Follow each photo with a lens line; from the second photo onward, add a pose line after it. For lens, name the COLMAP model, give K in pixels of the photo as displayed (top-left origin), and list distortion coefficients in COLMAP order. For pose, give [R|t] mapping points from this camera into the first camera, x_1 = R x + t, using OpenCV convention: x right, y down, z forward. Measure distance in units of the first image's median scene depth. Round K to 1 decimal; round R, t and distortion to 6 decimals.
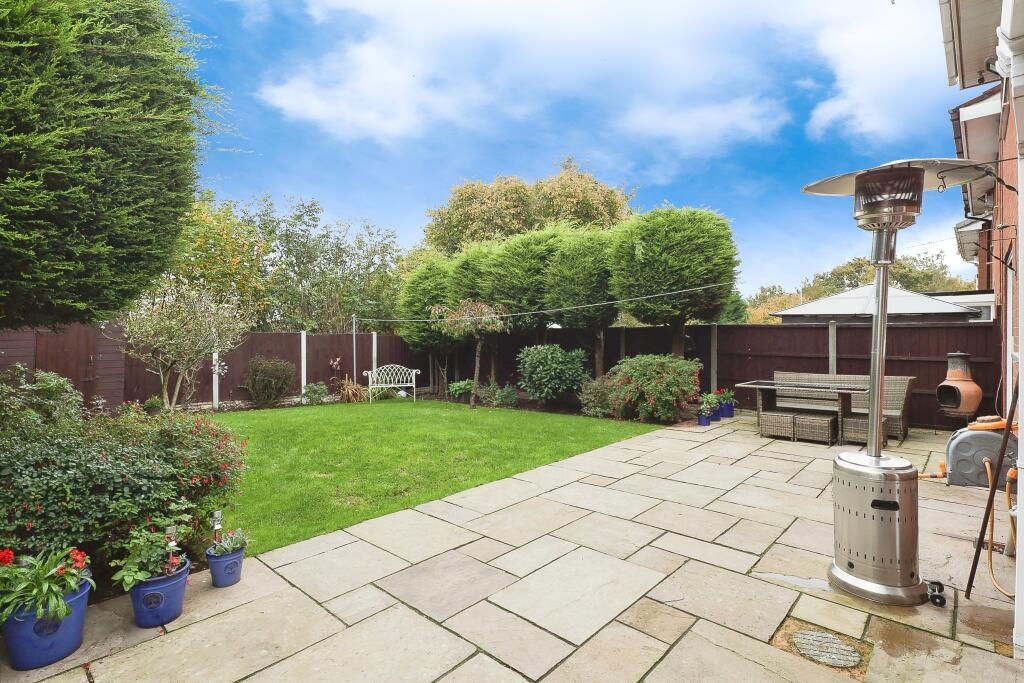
lens RADIAL K [[499.5, 0, 512.0], [0, 499.5, 341.5], [0, 0, 1]] dist [0.000244, 0.000009]
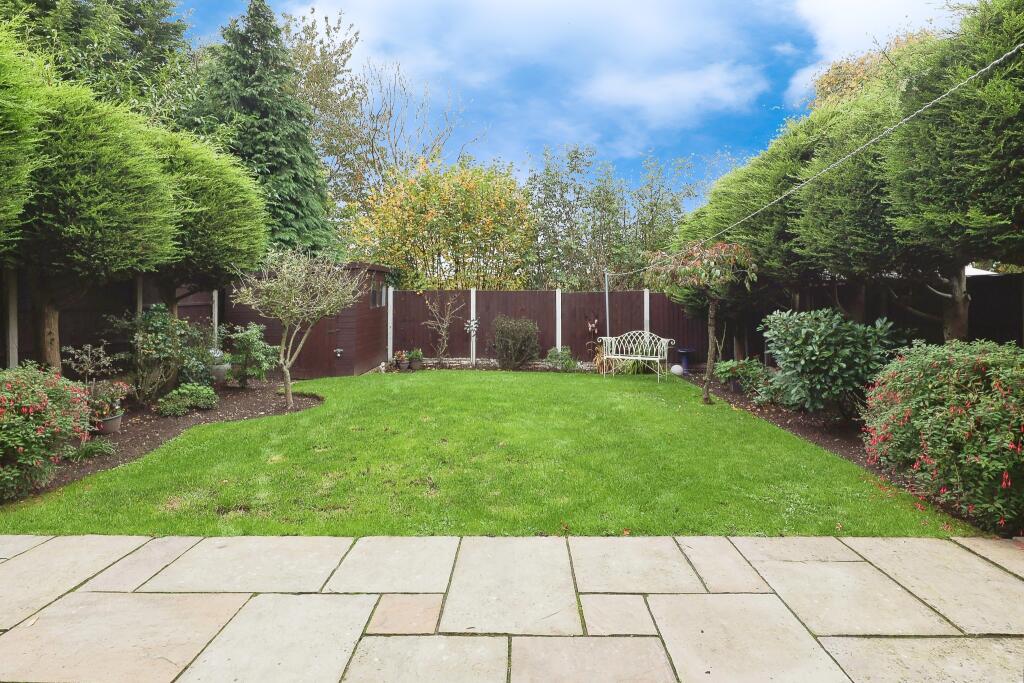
lens RADIAL K [[528.6, 0, 509.5], [0, 528.6, 301.2], [0, 0, 1]] dist [0.001077, 0.000075]
pose [[0.659203, 0.009634, -0.751903, 0.283163], [-0.005360, 0.999953, 0.008114, -0.006117], [0.751946, -0.001319, 0.659224, 0.354407]]
